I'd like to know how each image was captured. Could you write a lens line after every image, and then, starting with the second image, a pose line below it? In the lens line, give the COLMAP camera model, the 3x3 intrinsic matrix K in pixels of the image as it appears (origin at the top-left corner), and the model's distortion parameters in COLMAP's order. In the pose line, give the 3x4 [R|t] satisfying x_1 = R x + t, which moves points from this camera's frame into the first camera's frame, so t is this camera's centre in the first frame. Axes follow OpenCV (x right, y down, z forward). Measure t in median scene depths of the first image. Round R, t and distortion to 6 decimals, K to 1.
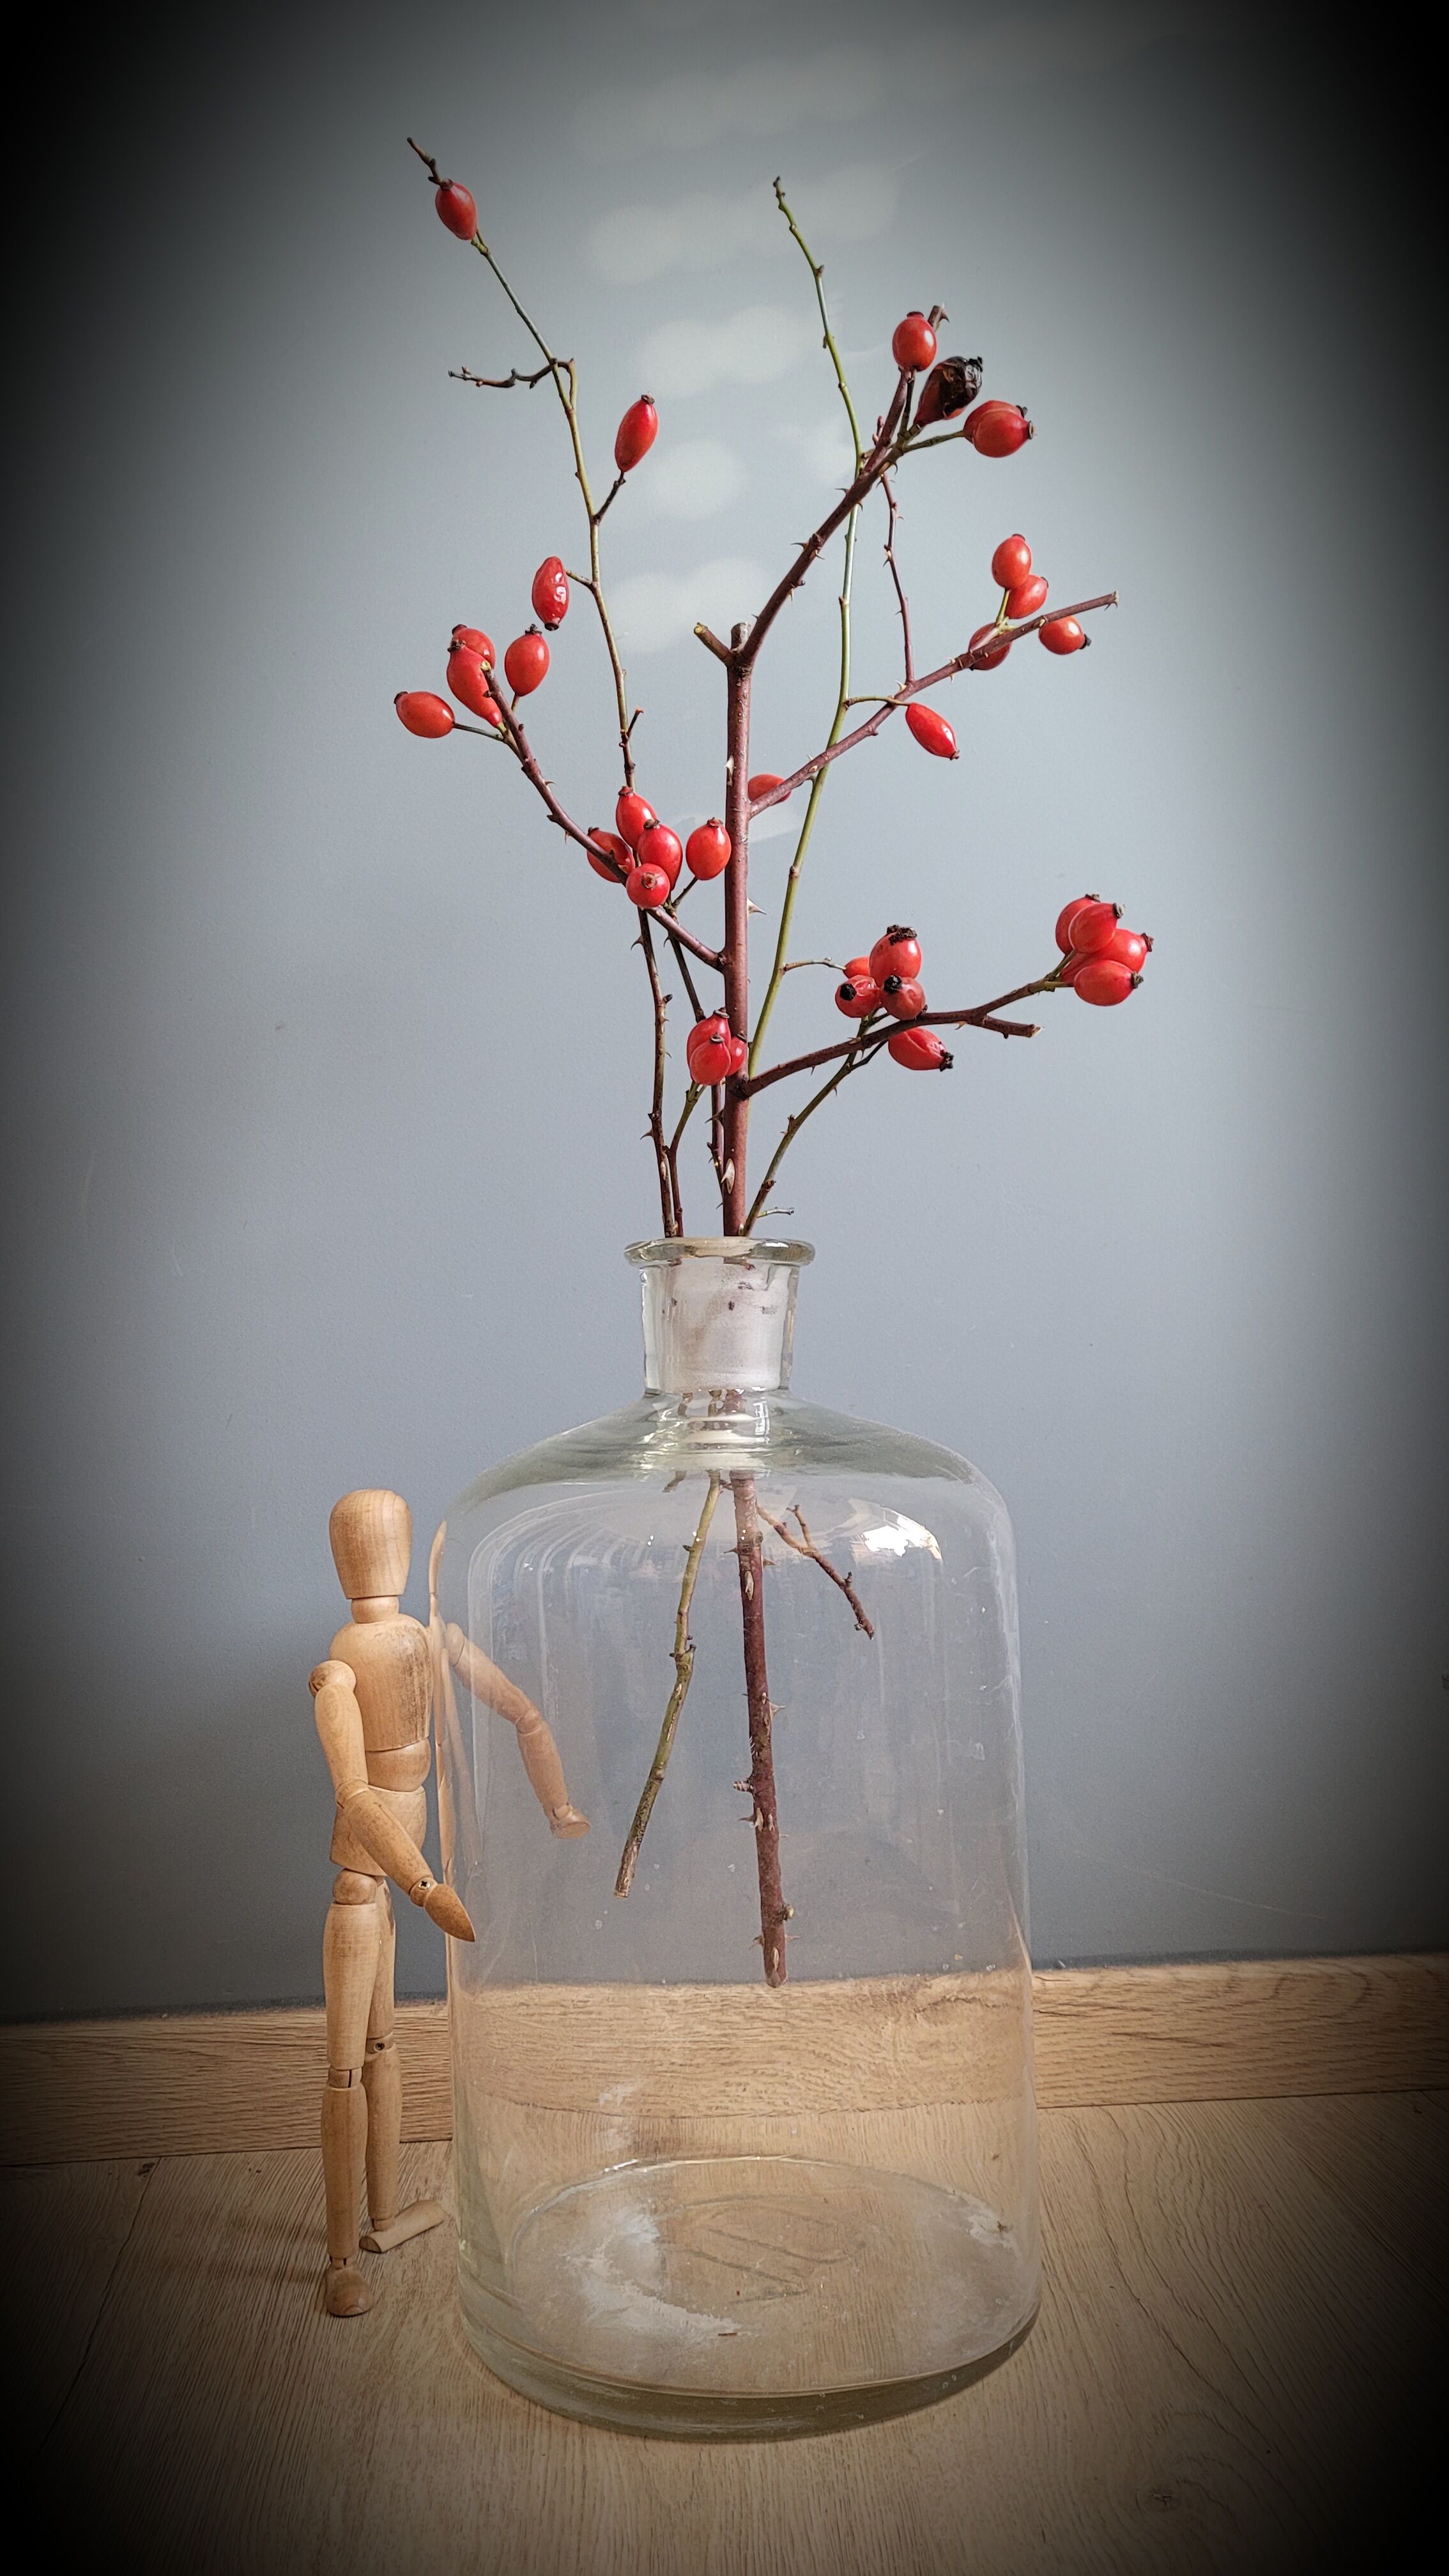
lens RADIAL K [[1934.6, 0, 729.2], [0, 1934.6, 1314.3], [0, 0, 1]] dist [0.045416, -0.036964]
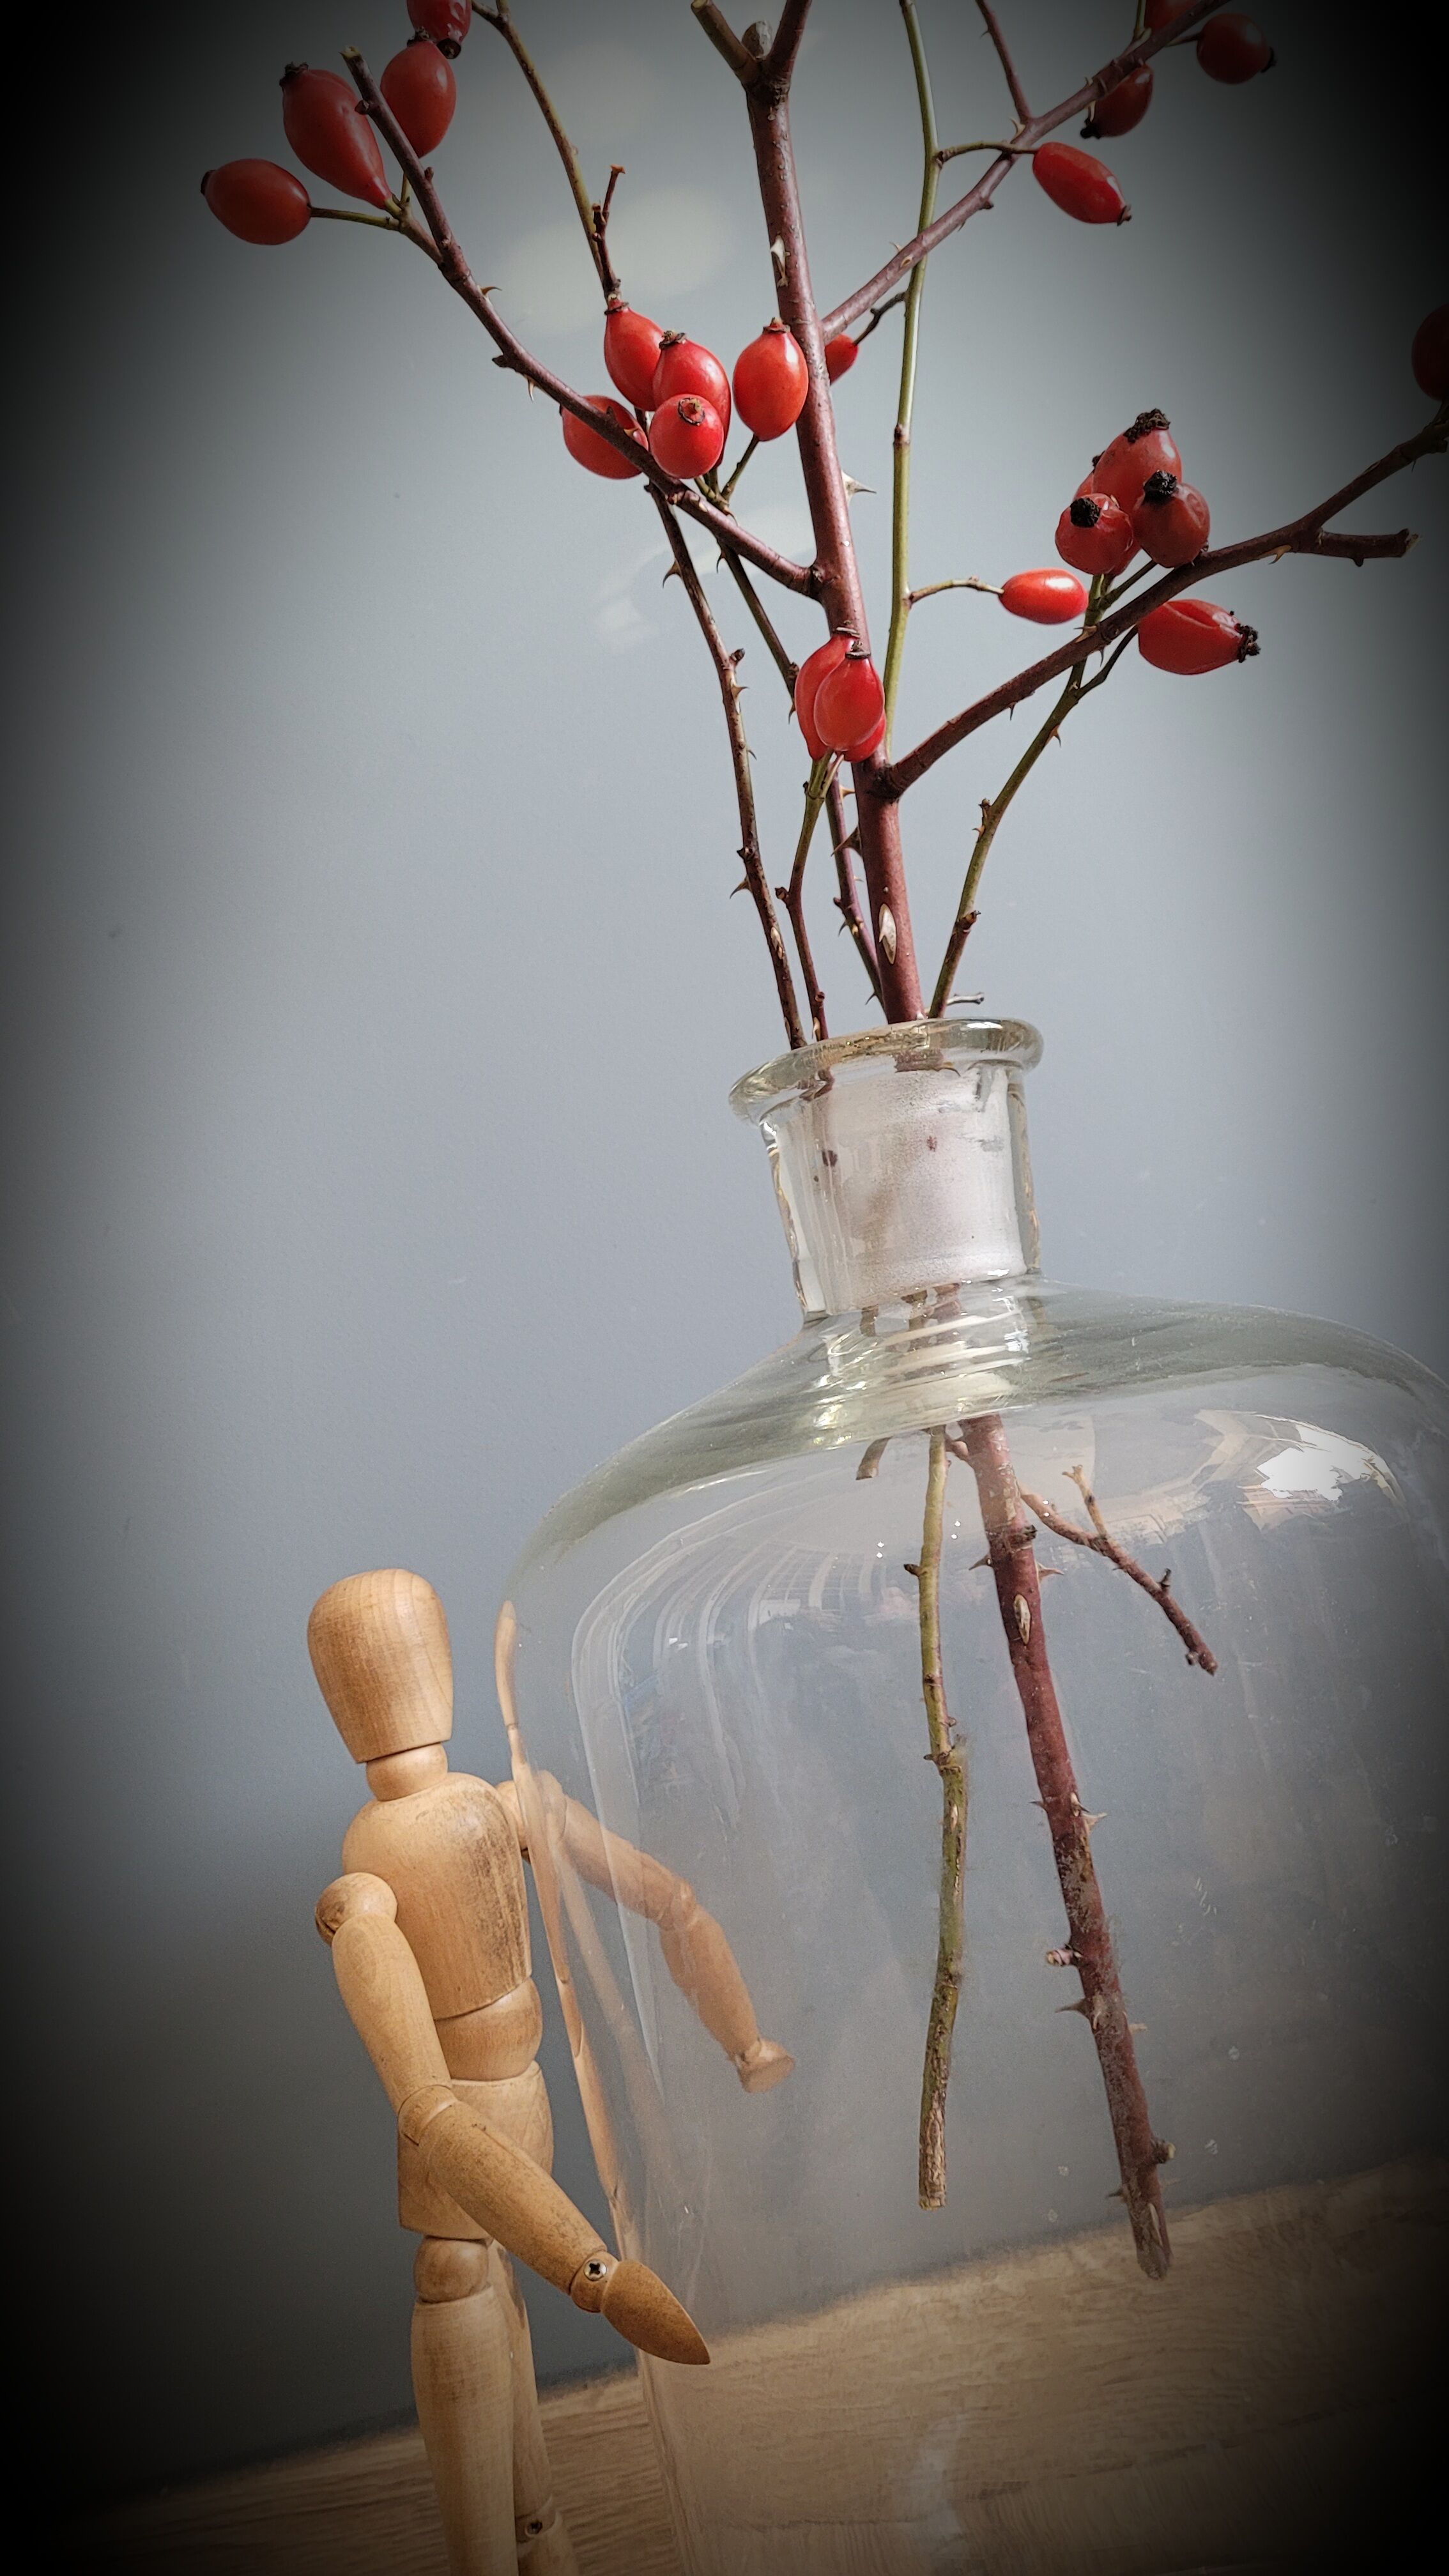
lens RADIAL K [[1959.9, 0, 750.8], [0, 1959.9, 1272.3], [0, 0, 1]] dist [0.038548, -0.043149]
pose [[0.984127, -0.168068, 0.056982, -0.093566], [0.171925, 0.982524, -0.071334, 0.066961], [-0.043997, 0.079999, 0.995824, 0.410747]]
